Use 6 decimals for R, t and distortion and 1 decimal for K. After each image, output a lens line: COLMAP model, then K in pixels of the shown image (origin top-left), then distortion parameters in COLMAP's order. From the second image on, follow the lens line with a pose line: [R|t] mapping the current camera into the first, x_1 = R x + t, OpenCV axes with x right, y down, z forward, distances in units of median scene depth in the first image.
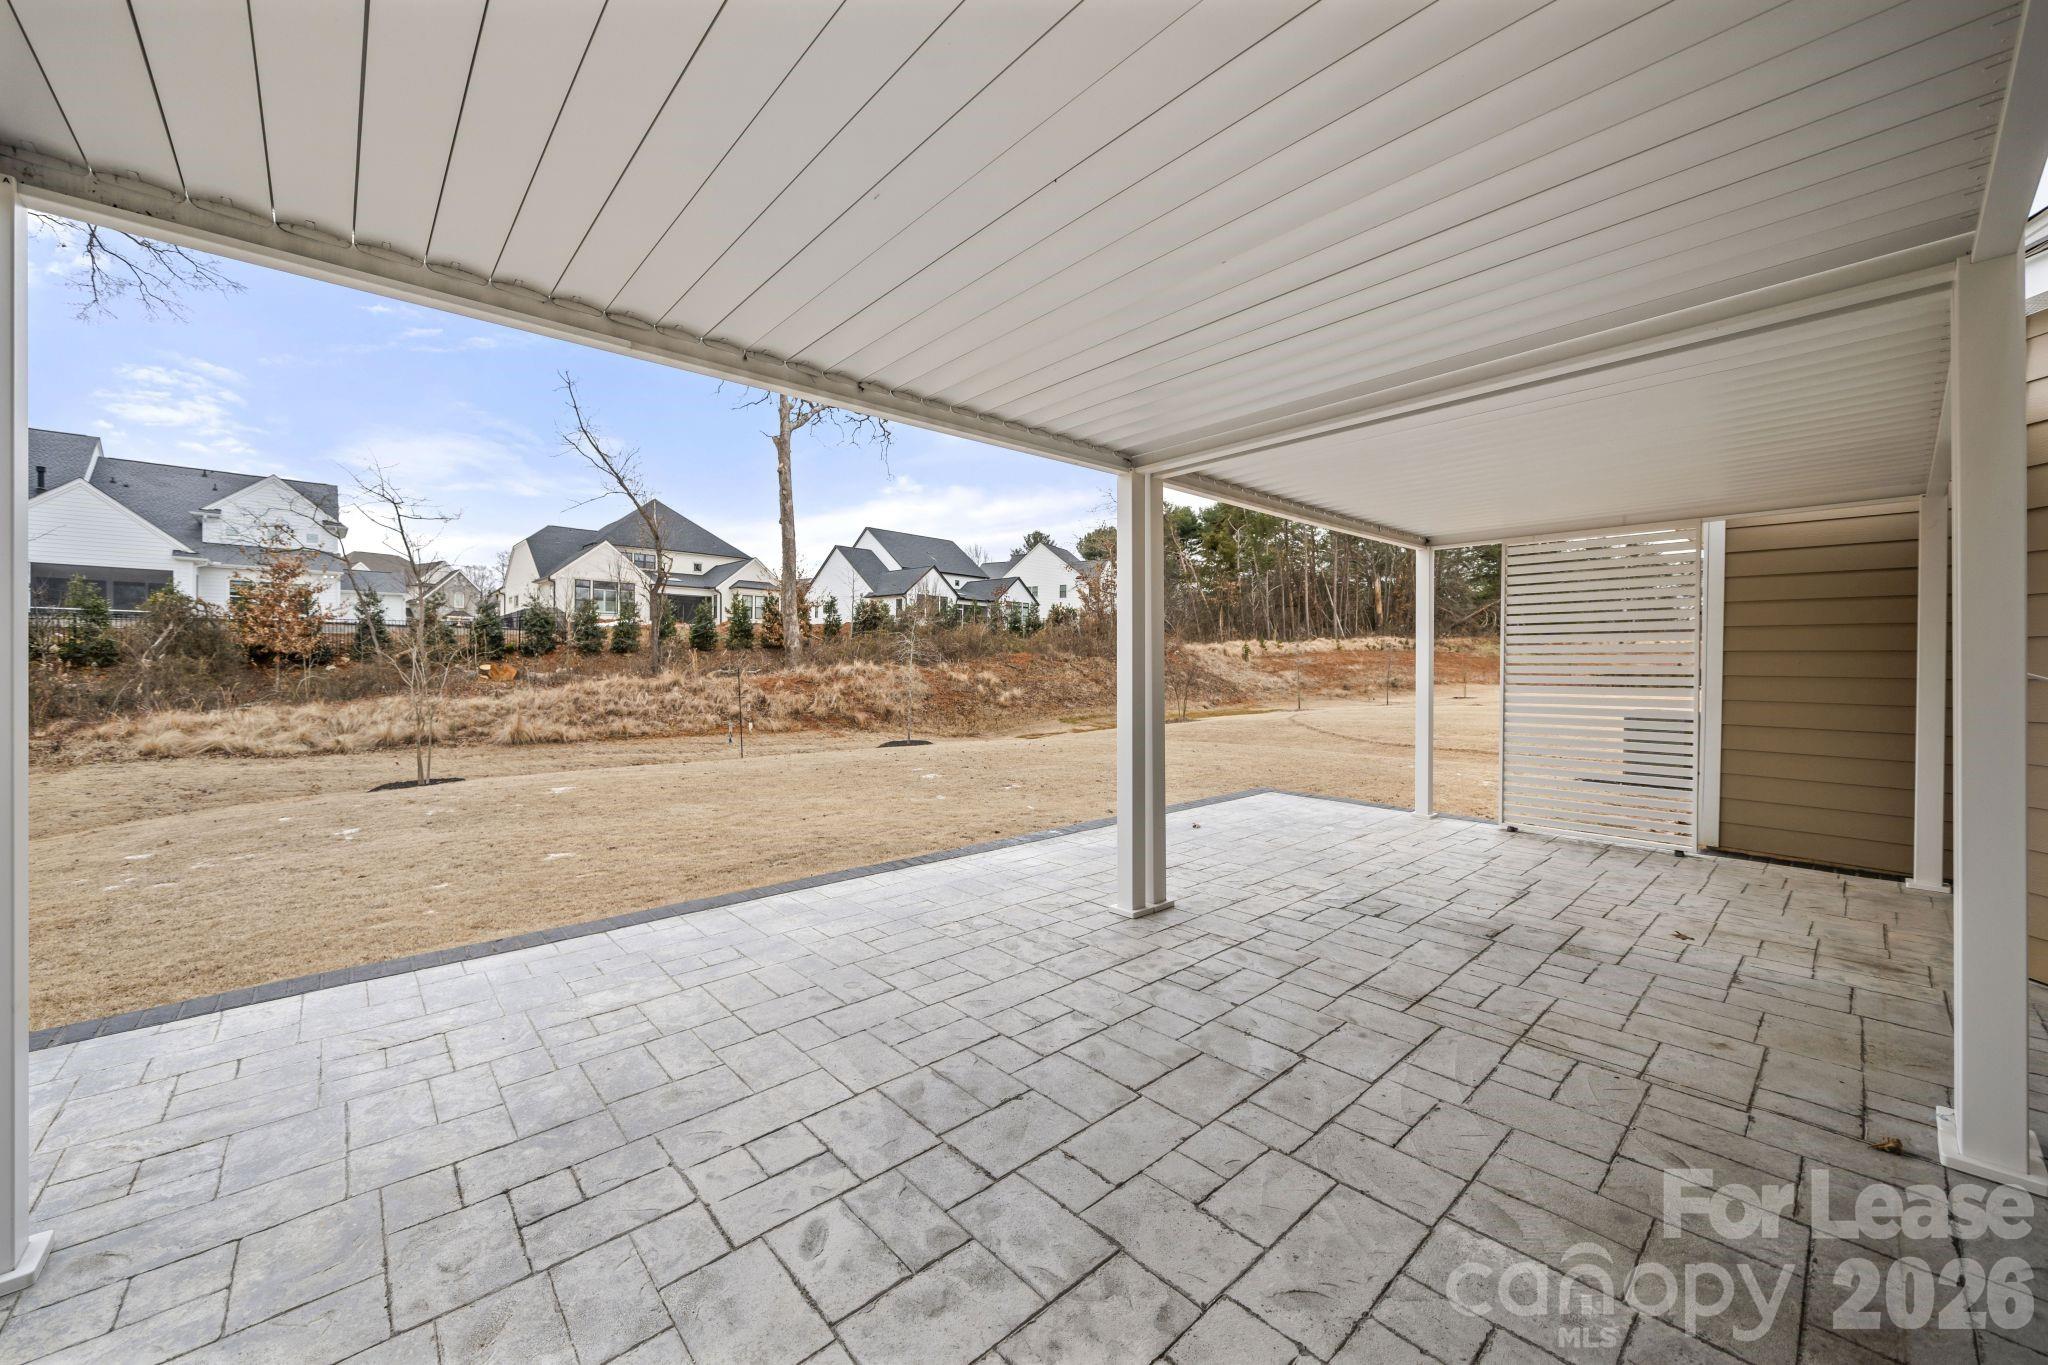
lens RADIAL K [[761.6, 0, 1015.3], [0, 761.6, 673.8], [0, 0, 1]] dist [-0.000168, -0.000142]
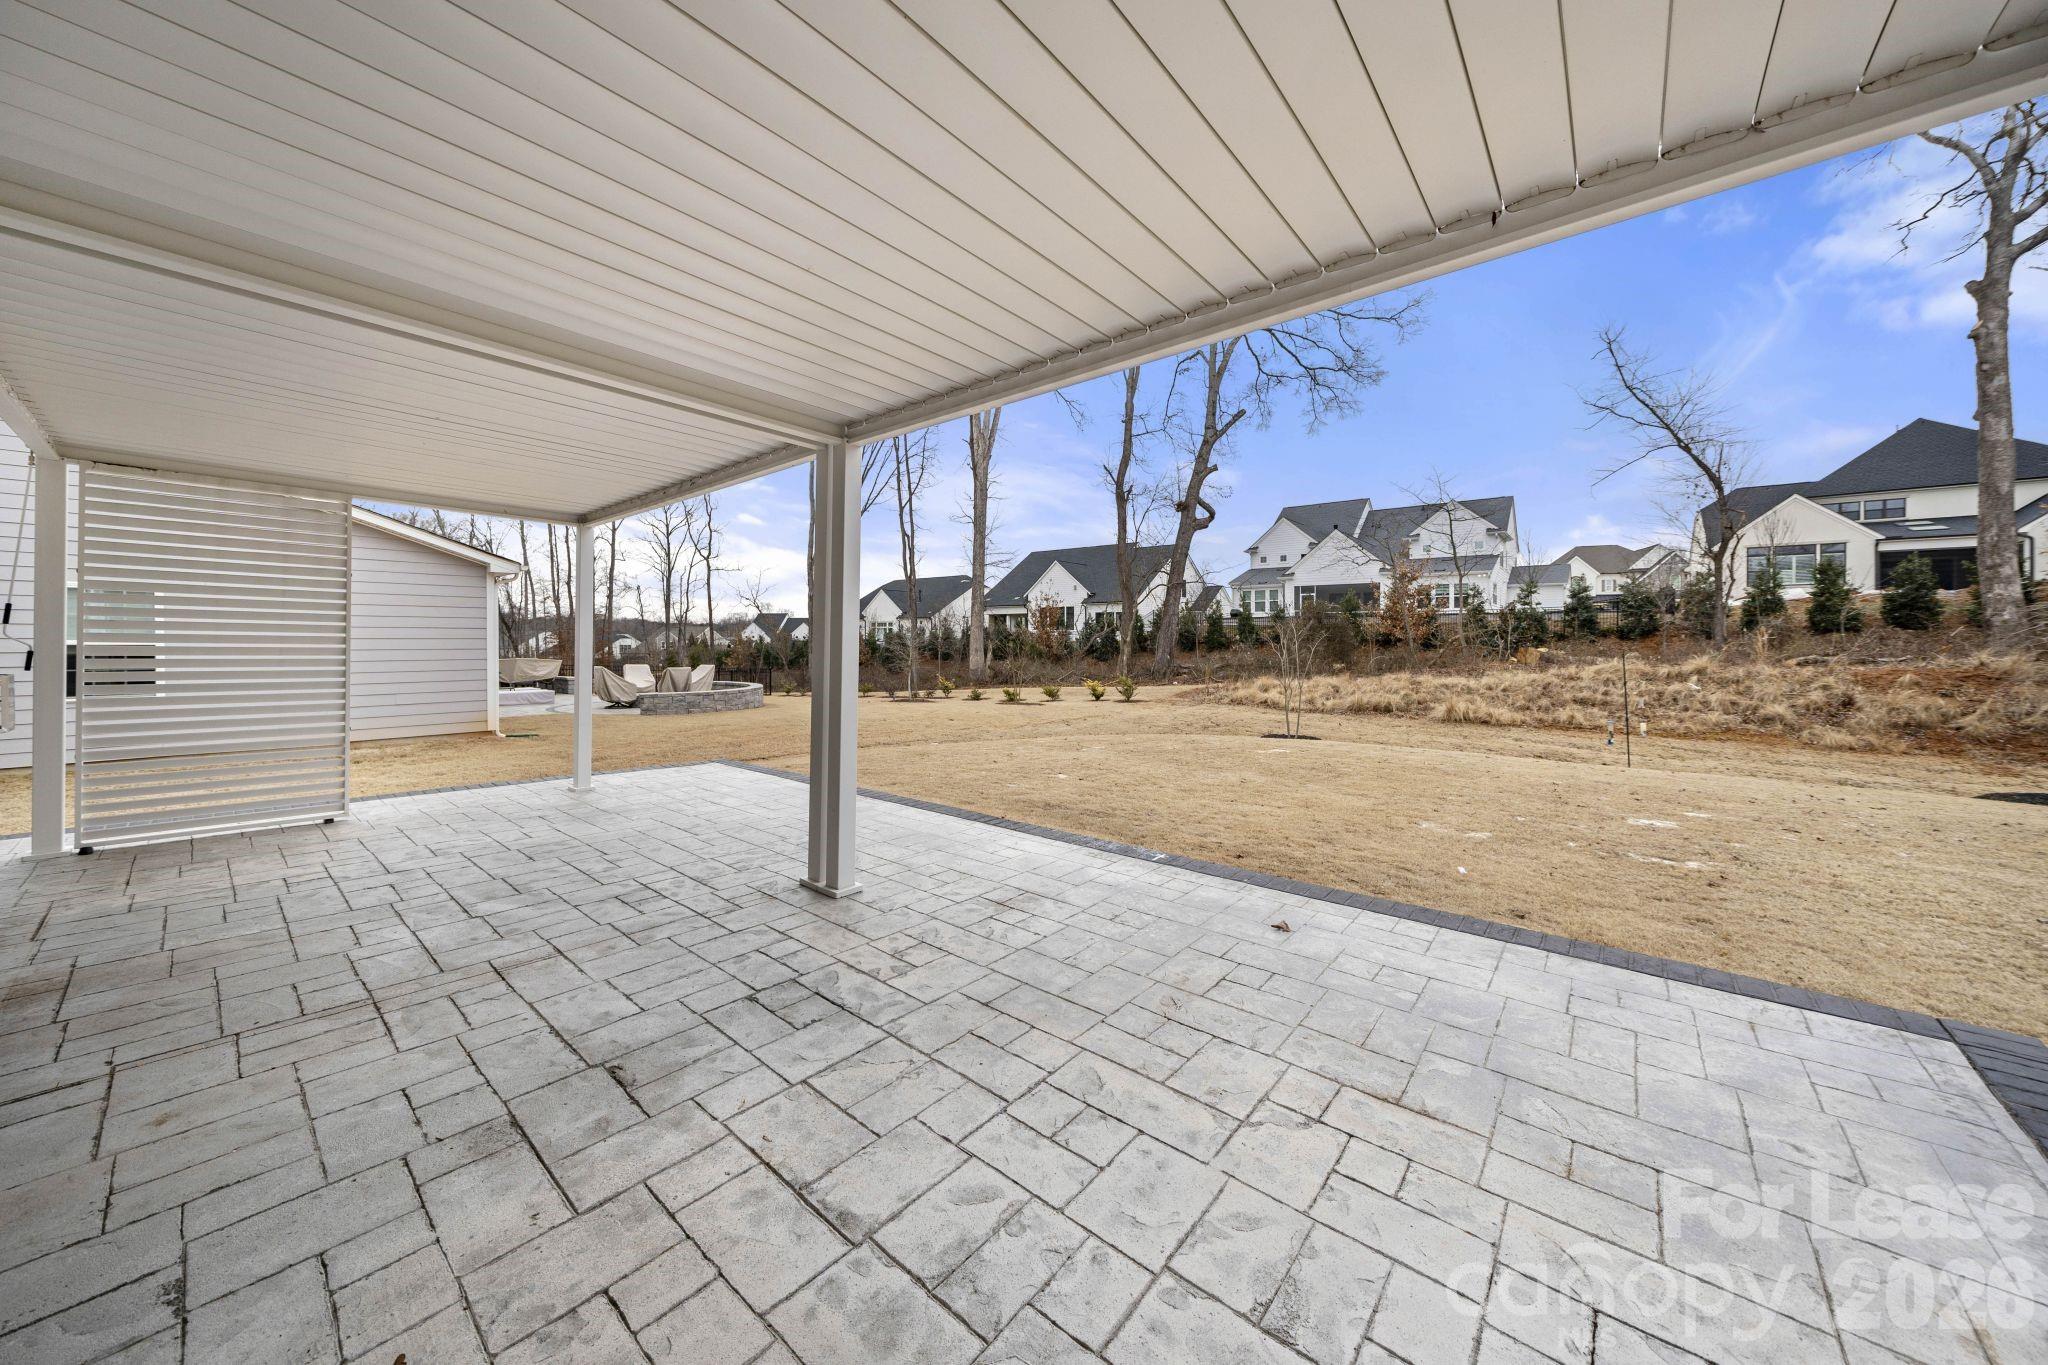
lens RADIAL K [[709.8, 0, 1015.8], [0, 709.8, 661.6], [0, 0, 1]] dist [-0.001554, 0.000137]
pose [[0.130882, 0.019643, -0.991203, 1.164880], [-0.014280, 0.999737, 0.017926, -0.004721], [0.991295, 0.011808, 0.131128, 1.174644]]
